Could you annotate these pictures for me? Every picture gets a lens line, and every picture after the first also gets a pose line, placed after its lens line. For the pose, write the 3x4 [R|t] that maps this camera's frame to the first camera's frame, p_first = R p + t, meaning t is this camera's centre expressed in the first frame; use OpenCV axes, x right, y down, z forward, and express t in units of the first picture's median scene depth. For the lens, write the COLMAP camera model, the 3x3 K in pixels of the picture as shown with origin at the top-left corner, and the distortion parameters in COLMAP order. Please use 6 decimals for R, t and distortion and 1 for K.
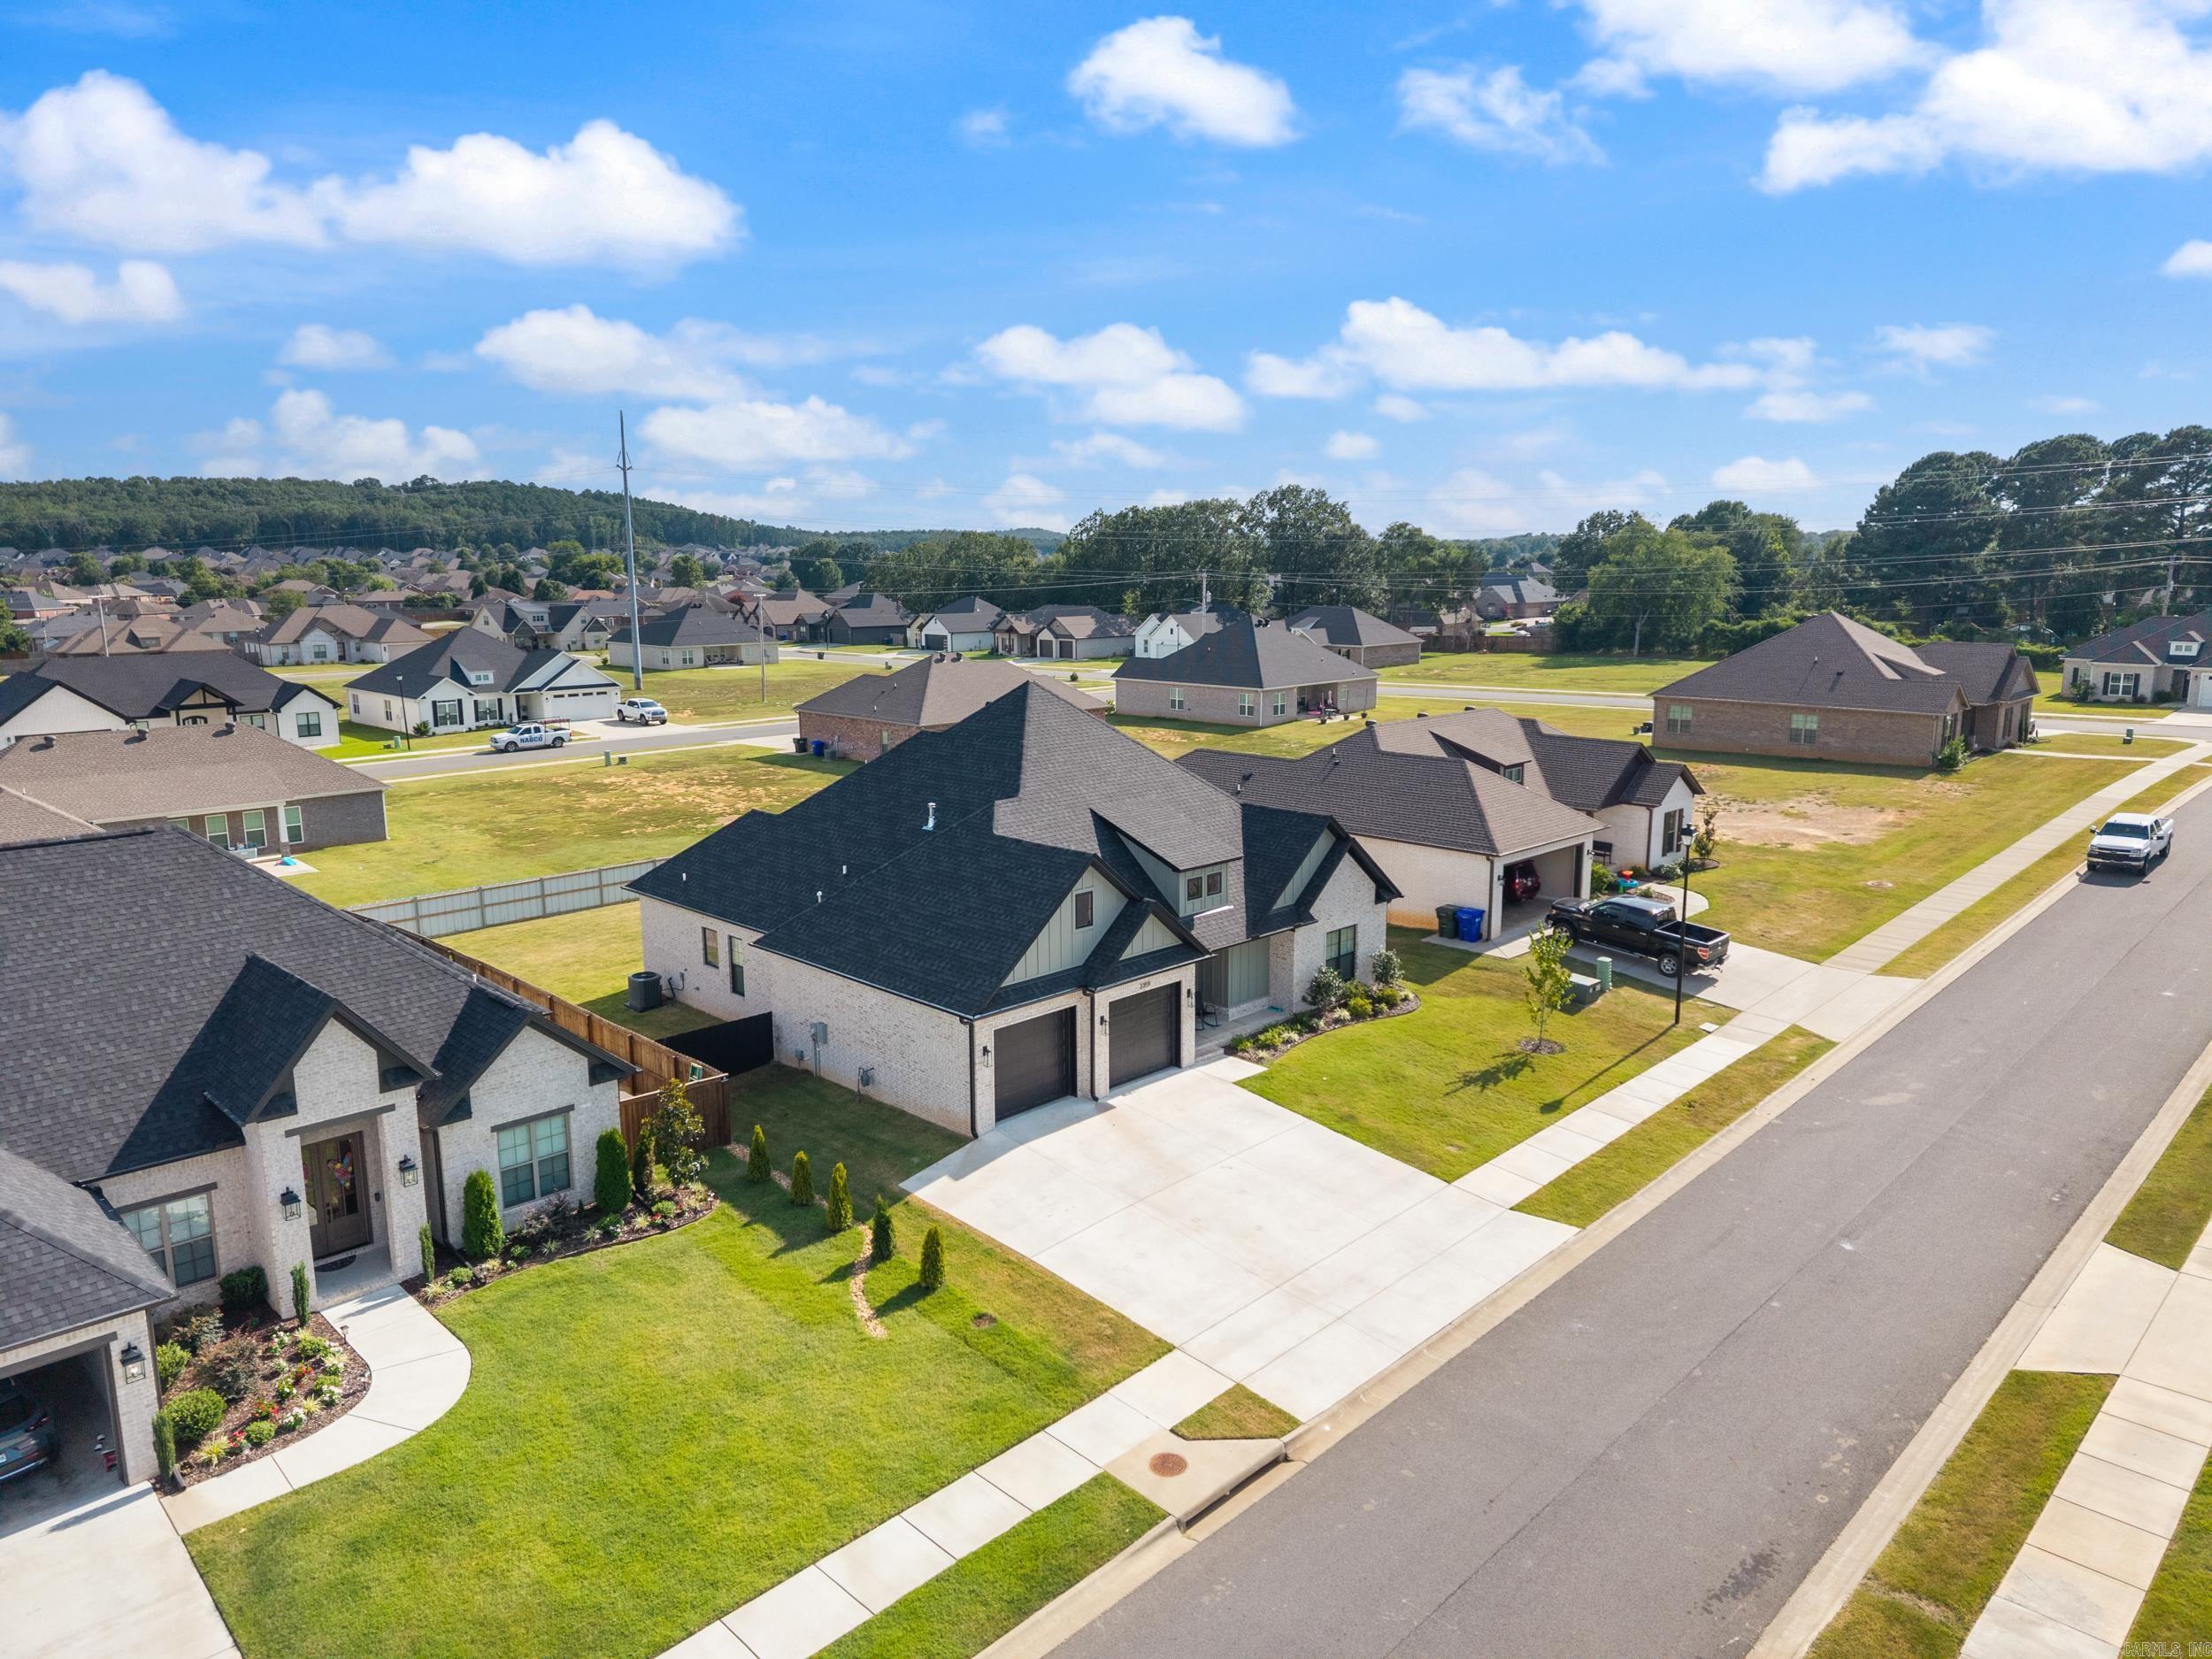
lens RADIAL K [[1469.3, 0, 1106.0], [0, 1469.3, 829.5], [0, 0, 1]] dist [0.050273, -0.054380]
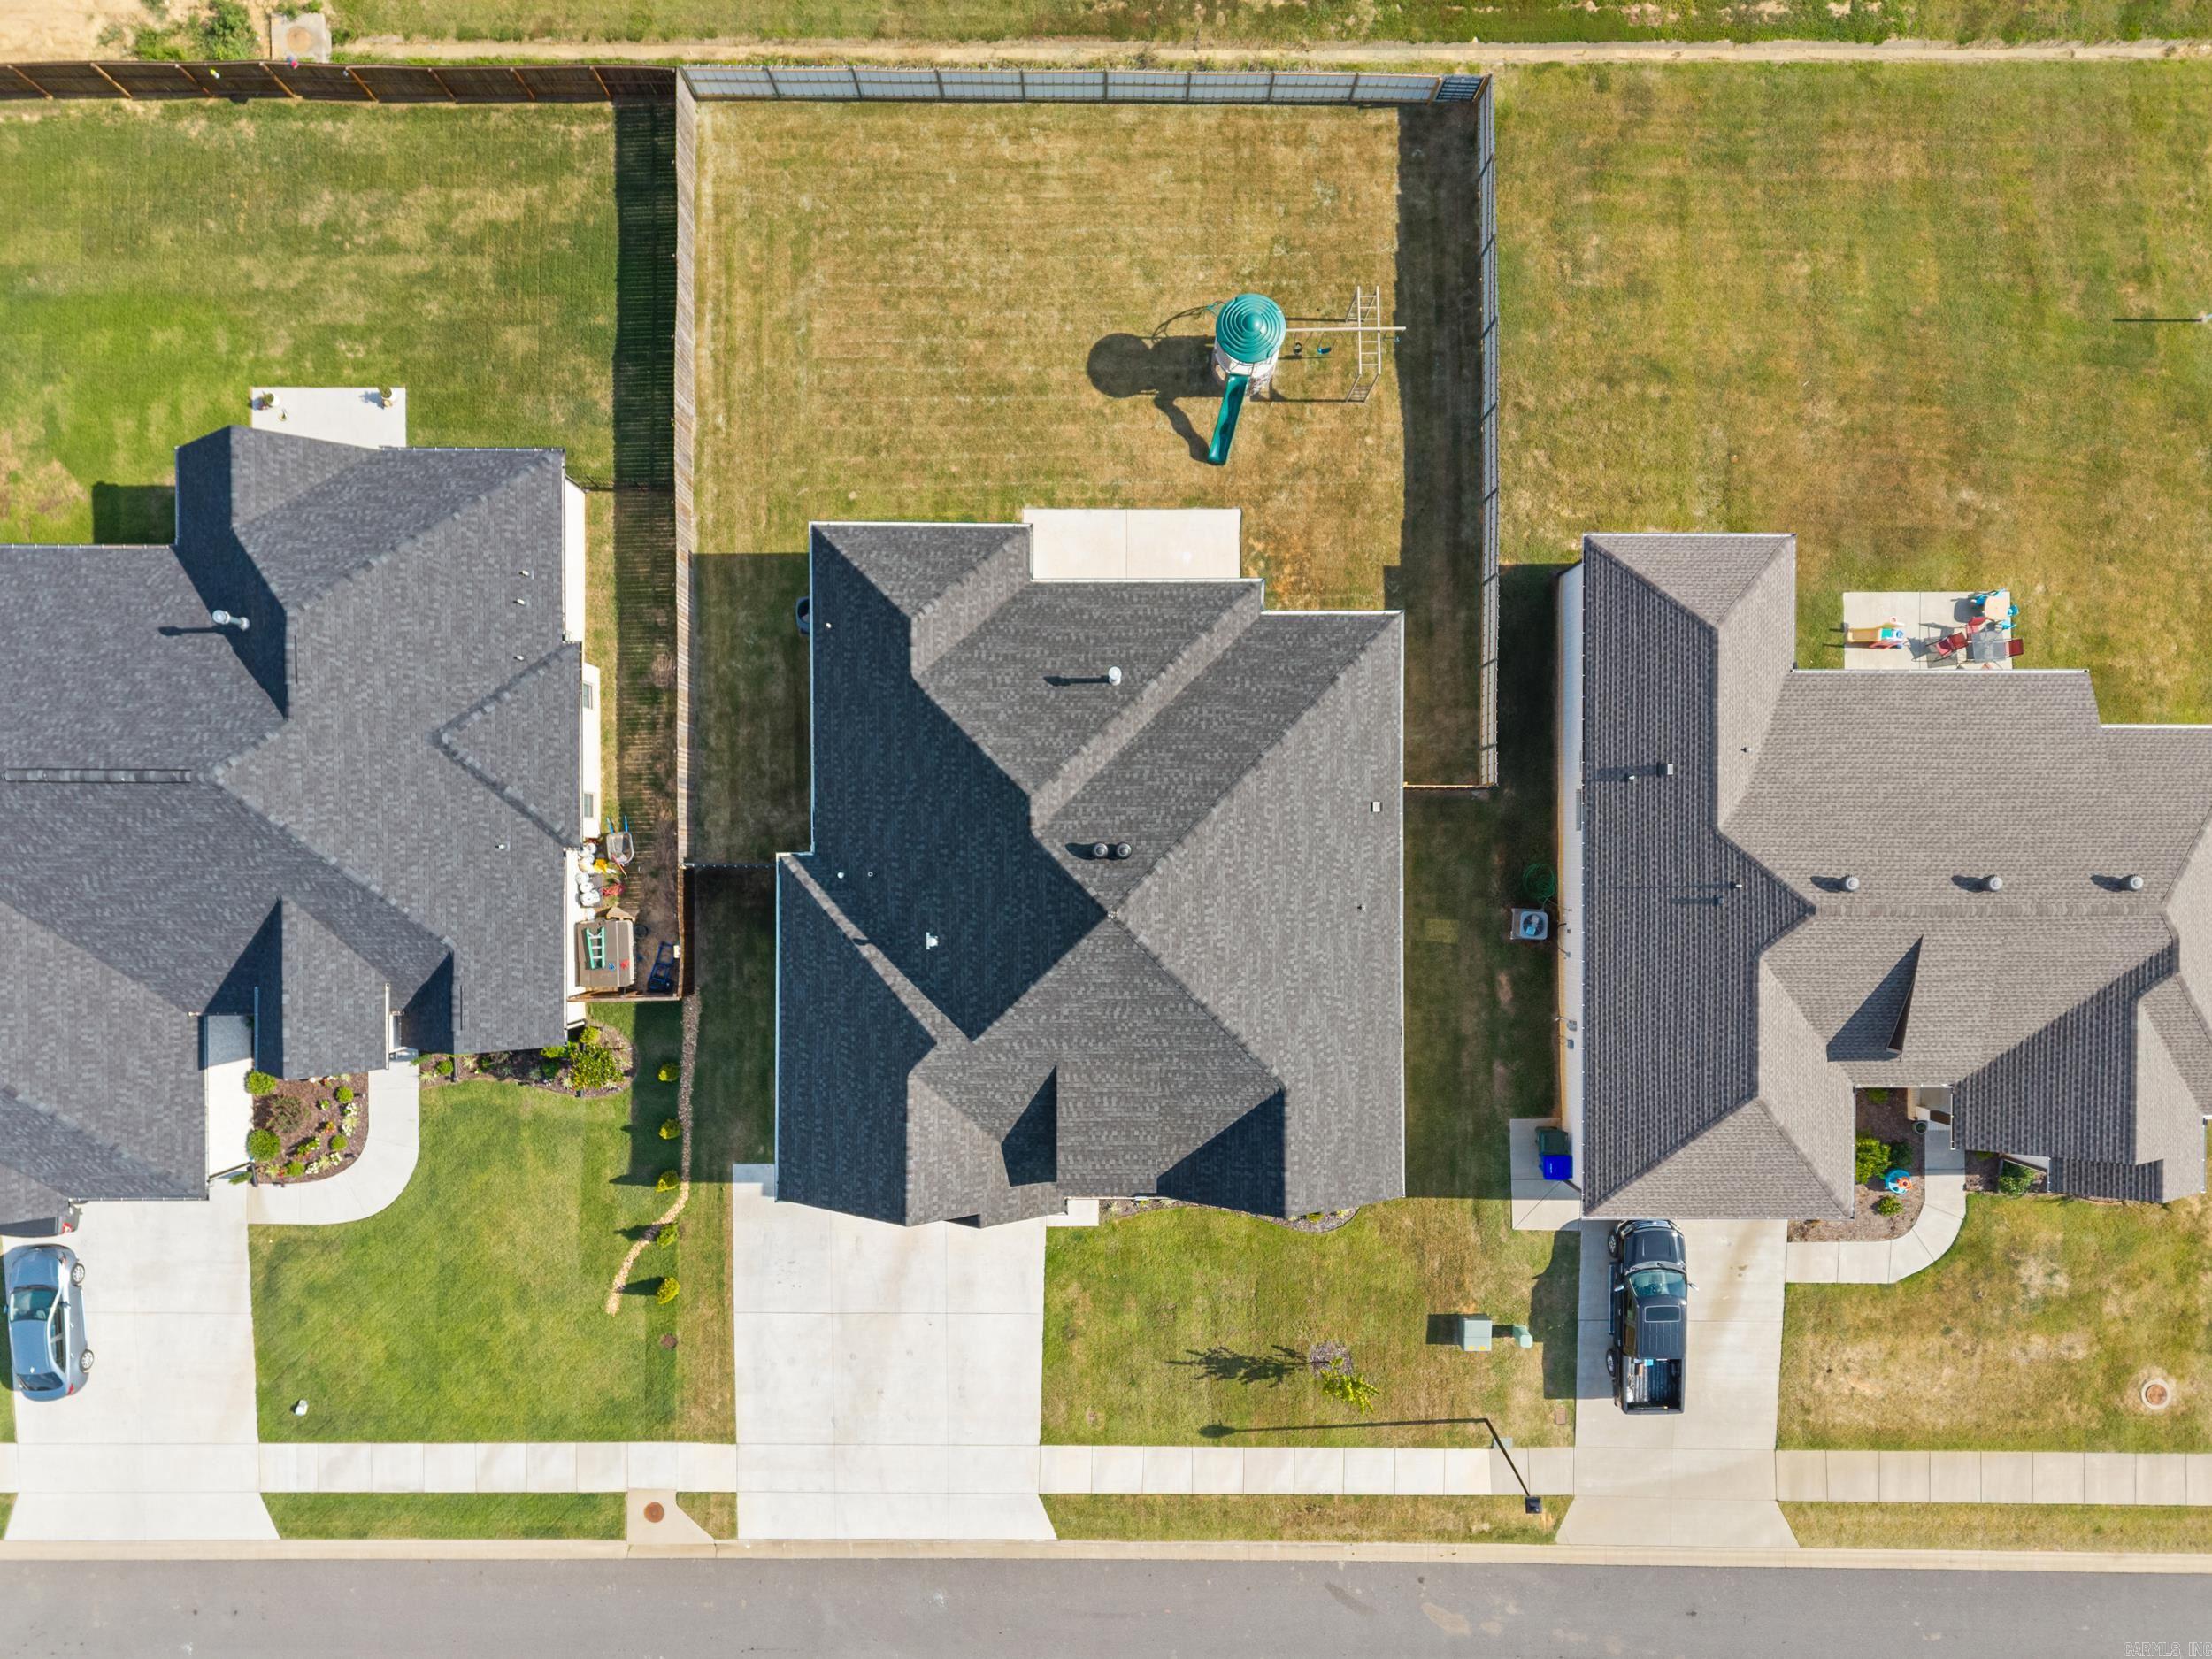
lens RADIAL K [[1507.1, 0, 1110.9], [0, 1507.1, 889.6], [0, 0, 1]] dist [0.031051, -0.033569]
pose [[0.711407, 0.702403, 0.023002, -0.083449], [-0.148592, 0.118346, 0.981792, -0.943540], [0.686892, -0.701872, 0.188564, 0.923741]]
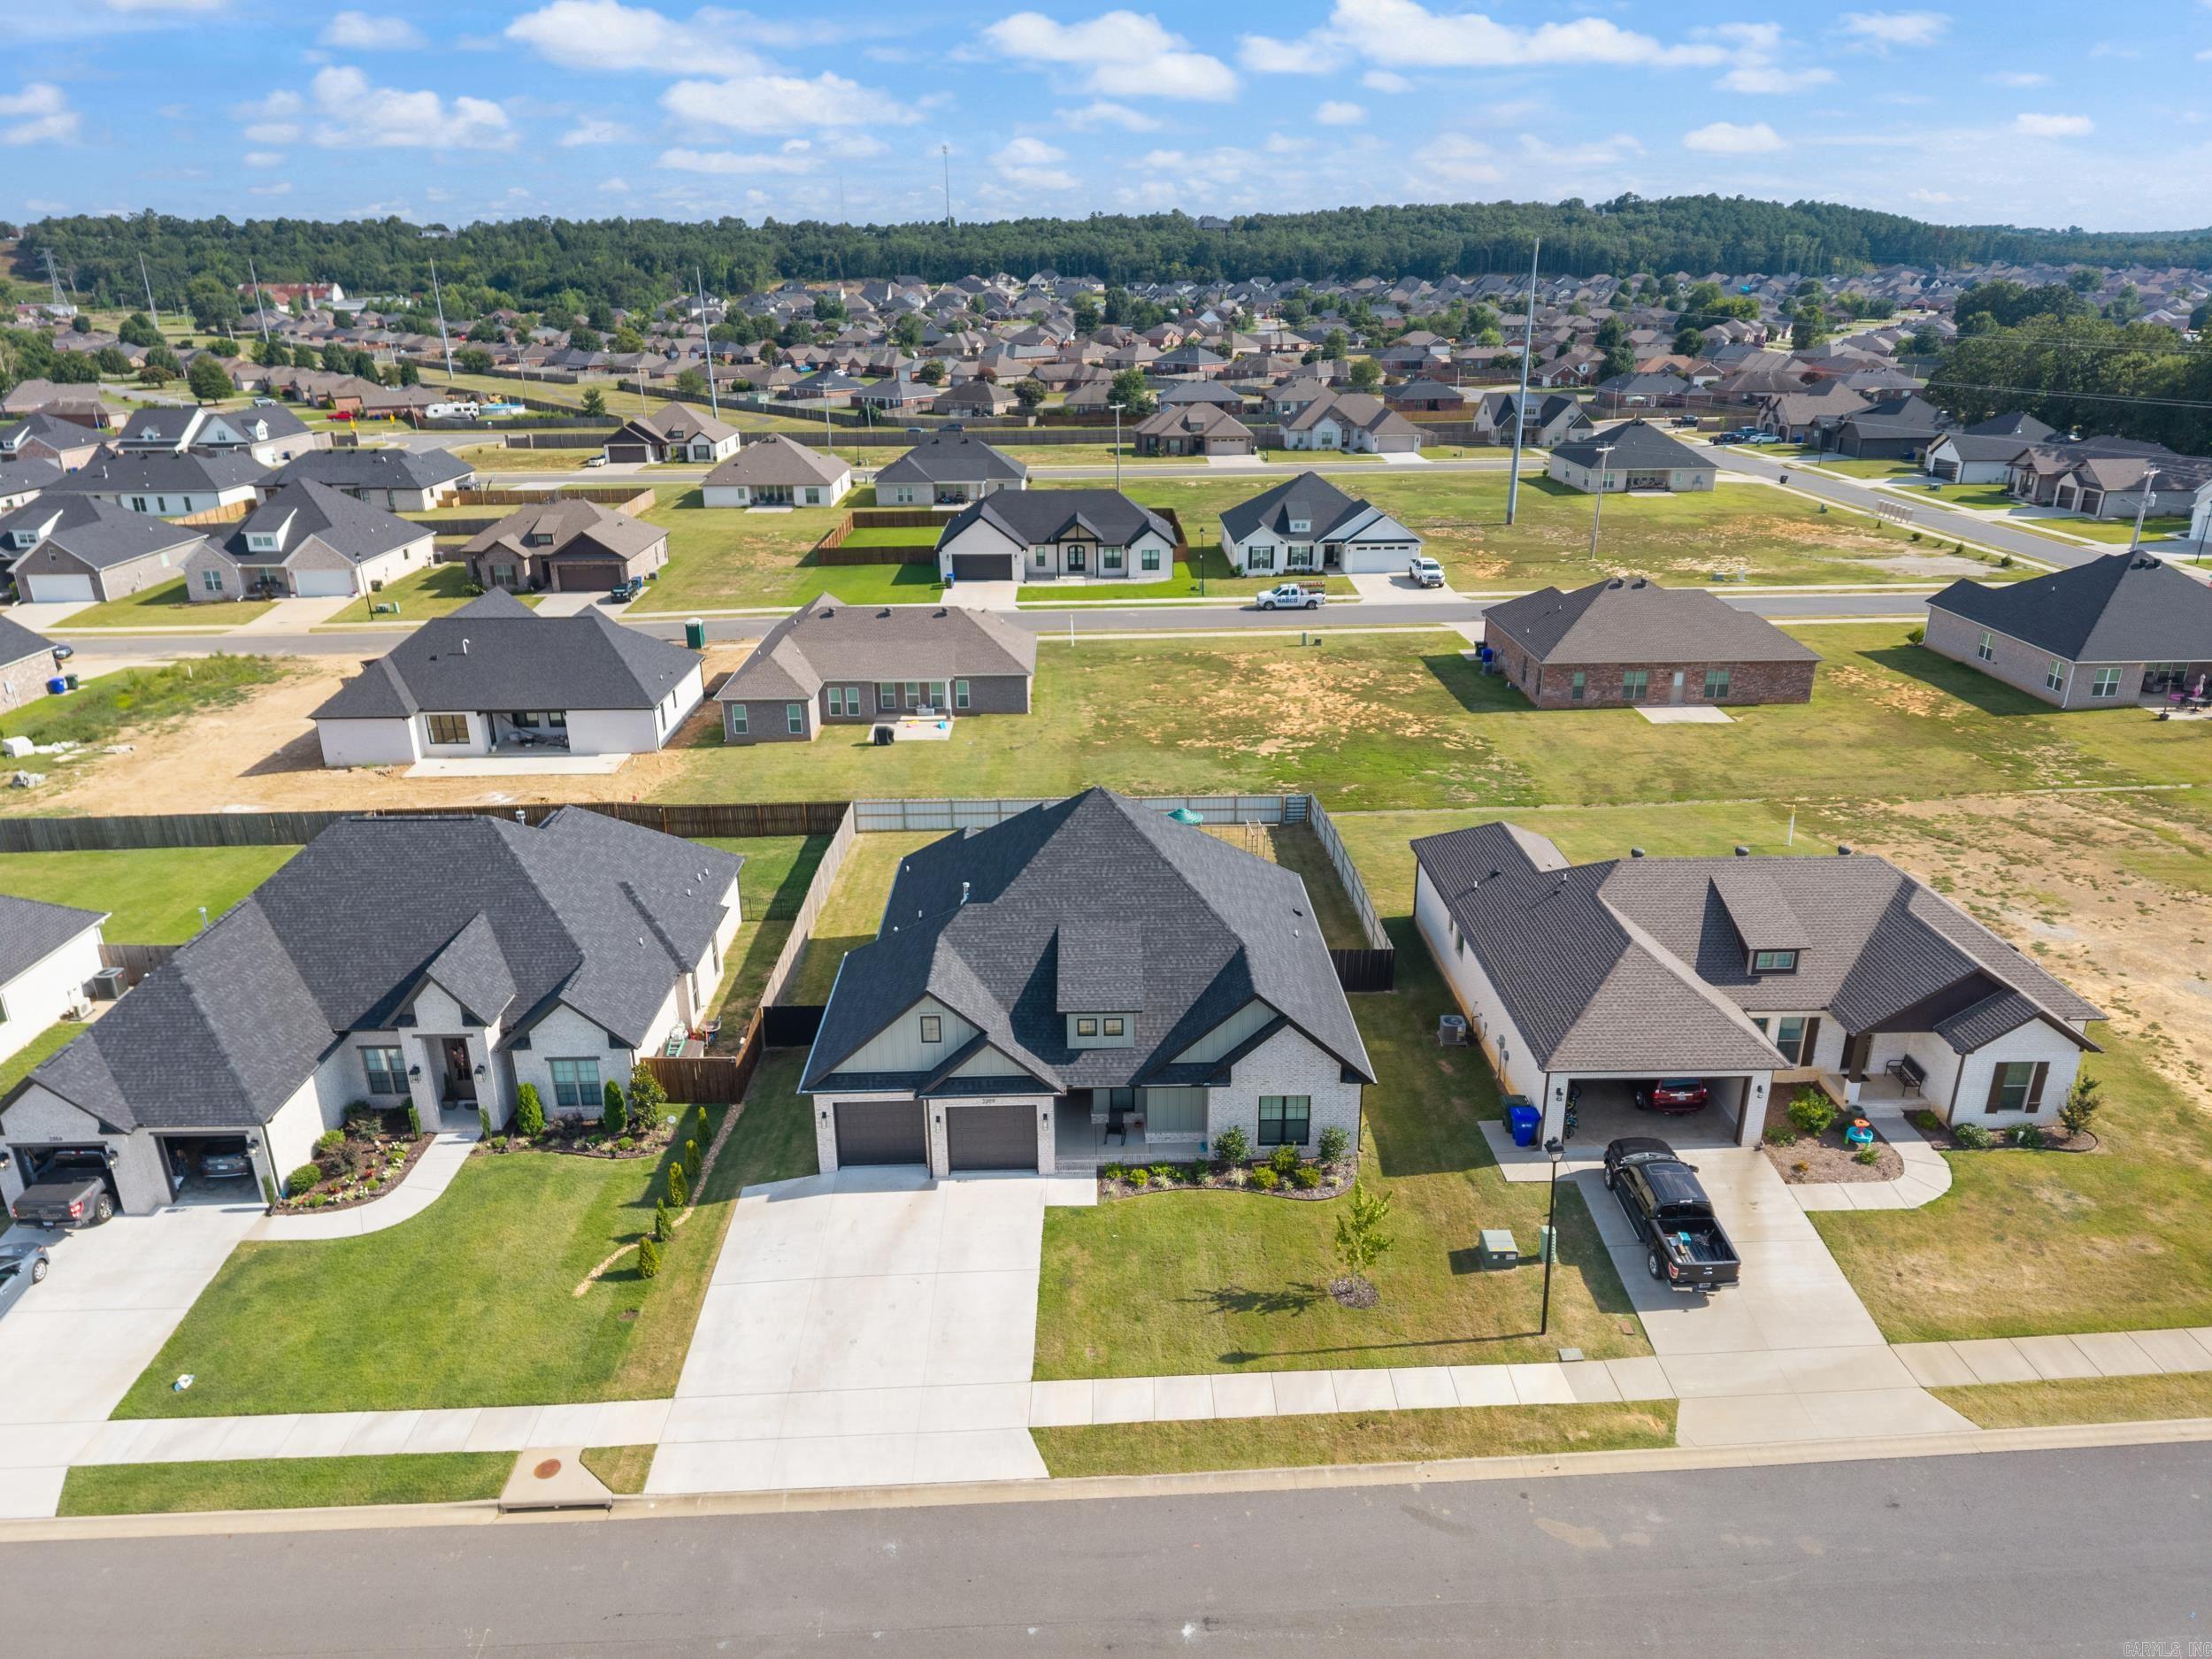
lens RADIAL K [[1474.6, 0, 1106.0], [0, 1474.6, 829.5], [0, 0, 1]] dist [0.041752, -0.050682]
pose [[0.721898, 0.245995, -0.646799, 0.733201], [-0.122322, 0.965326, 0.230614, -0.353384], [0.681102, -0.087362, 0.726958, 0.204916]]
